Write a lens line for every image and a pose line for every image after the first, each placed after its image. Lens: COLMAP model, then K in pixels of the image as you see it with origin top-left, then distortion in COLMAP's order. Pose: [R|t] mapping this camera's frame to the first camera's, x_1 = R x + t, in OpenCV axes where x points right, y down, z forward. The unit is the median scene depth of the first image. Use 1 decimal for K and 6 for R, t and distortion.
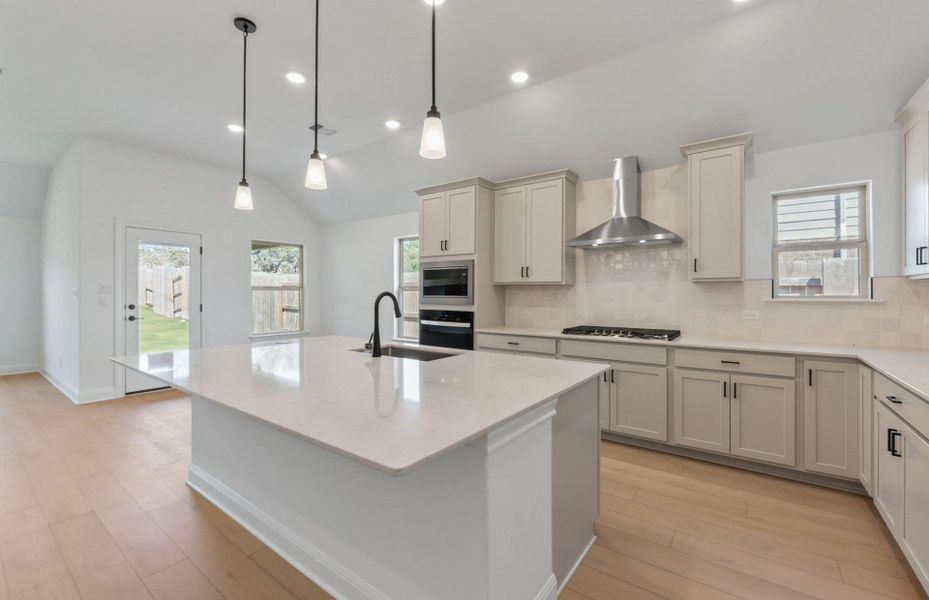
lens RADIAL K [[391.2, 0, 465.4], [0, 391.2, 295.5], [0, 0, 1]] dist [-0.006967, -0.001852]
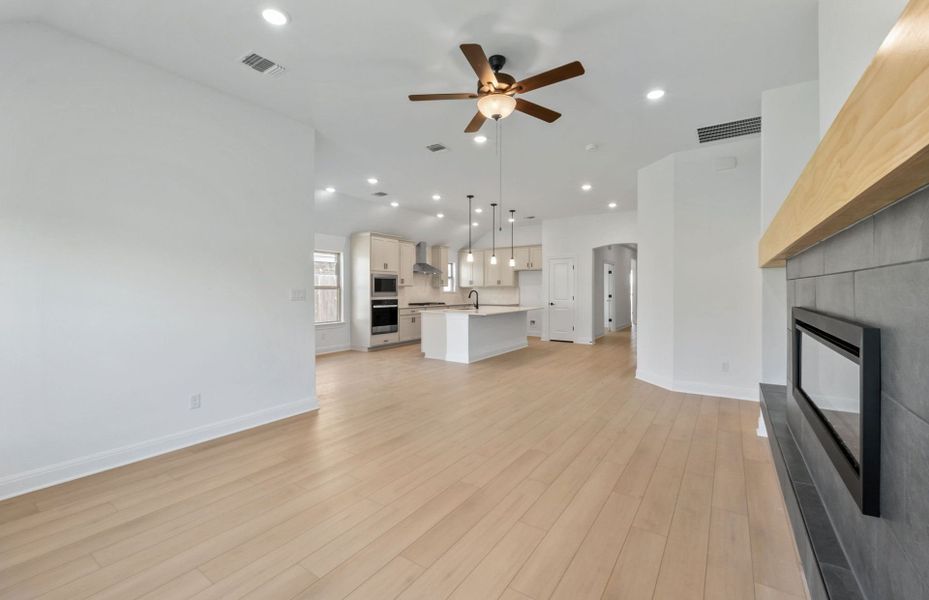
lens RADIAL K [[391.2, 0, 472.7], [0, 391.2, 290.8], [0, 0, 1]] dist [-0.006967, -0.001852]
pose [[-0.055980, -0.009158, 0.998390, -2.116862], [0.003328, 0.999951, 0.009359, -0.023277], [-0.998426, 0.003846, -0.055947, 0.710641]]
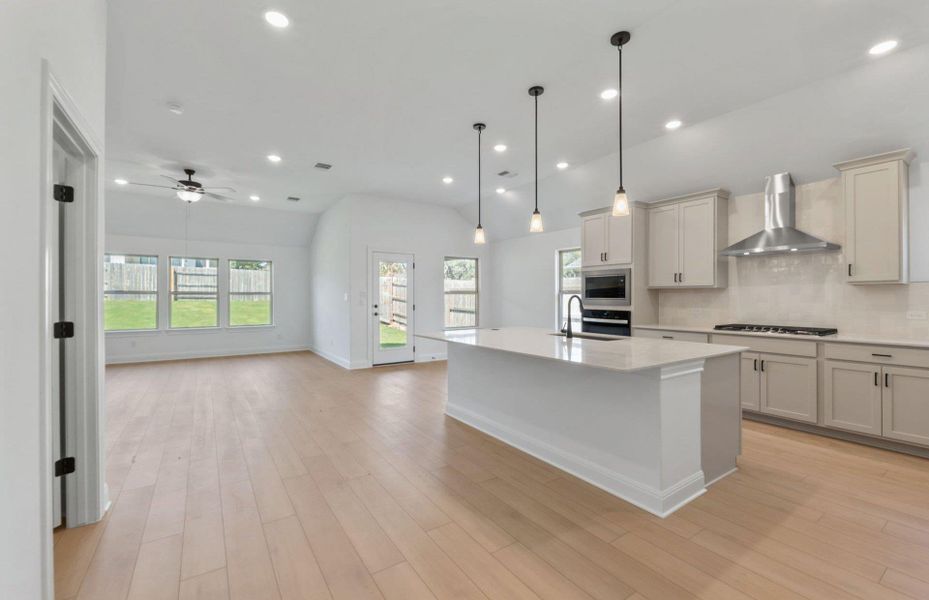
lens RADIAL K [[391.2, 0, 463.6], [0, 391.2, 297.7], [0, 0, 1]] dist [-0.006967, -0.001852]
pose [[0.941391, -0.002937, -0.337303, -0.058516], [0.001936, 0.999993, -0.003304, 0.003098], [0.337311, 0.002457, 0.941390, -0.318481]]
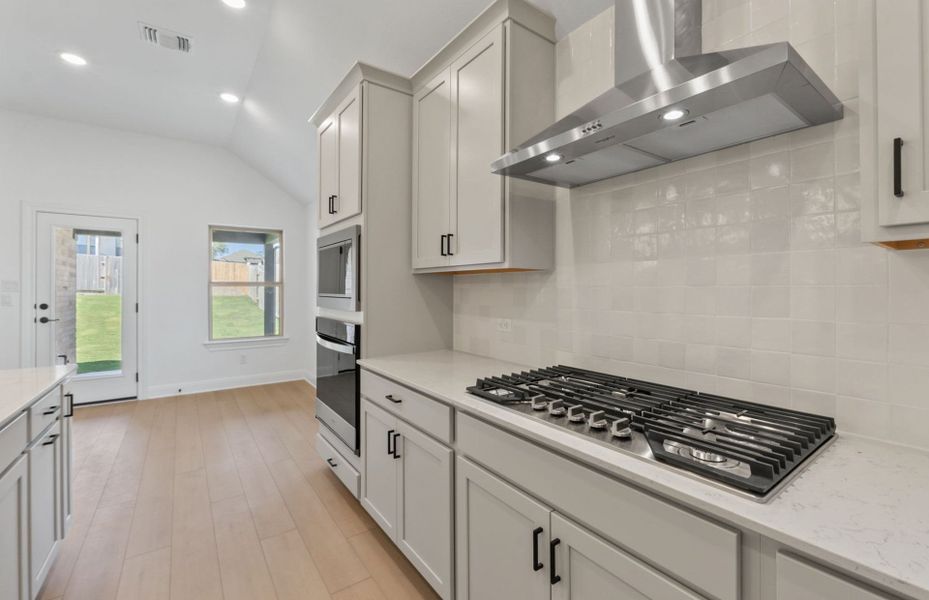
lens RADIAL K [[391.2, 0, 472.8], [0, 391.2, 289.3], [0, 0, 1]] dist [-0.006967, -0.001852]
pose [[0.957135, -0.002042, -0.289633, 0.316819], [0.000120, 0.999978, -0.006651, -0.002443], [0.289641, 0.006331, 0.957115, 0.541583]]
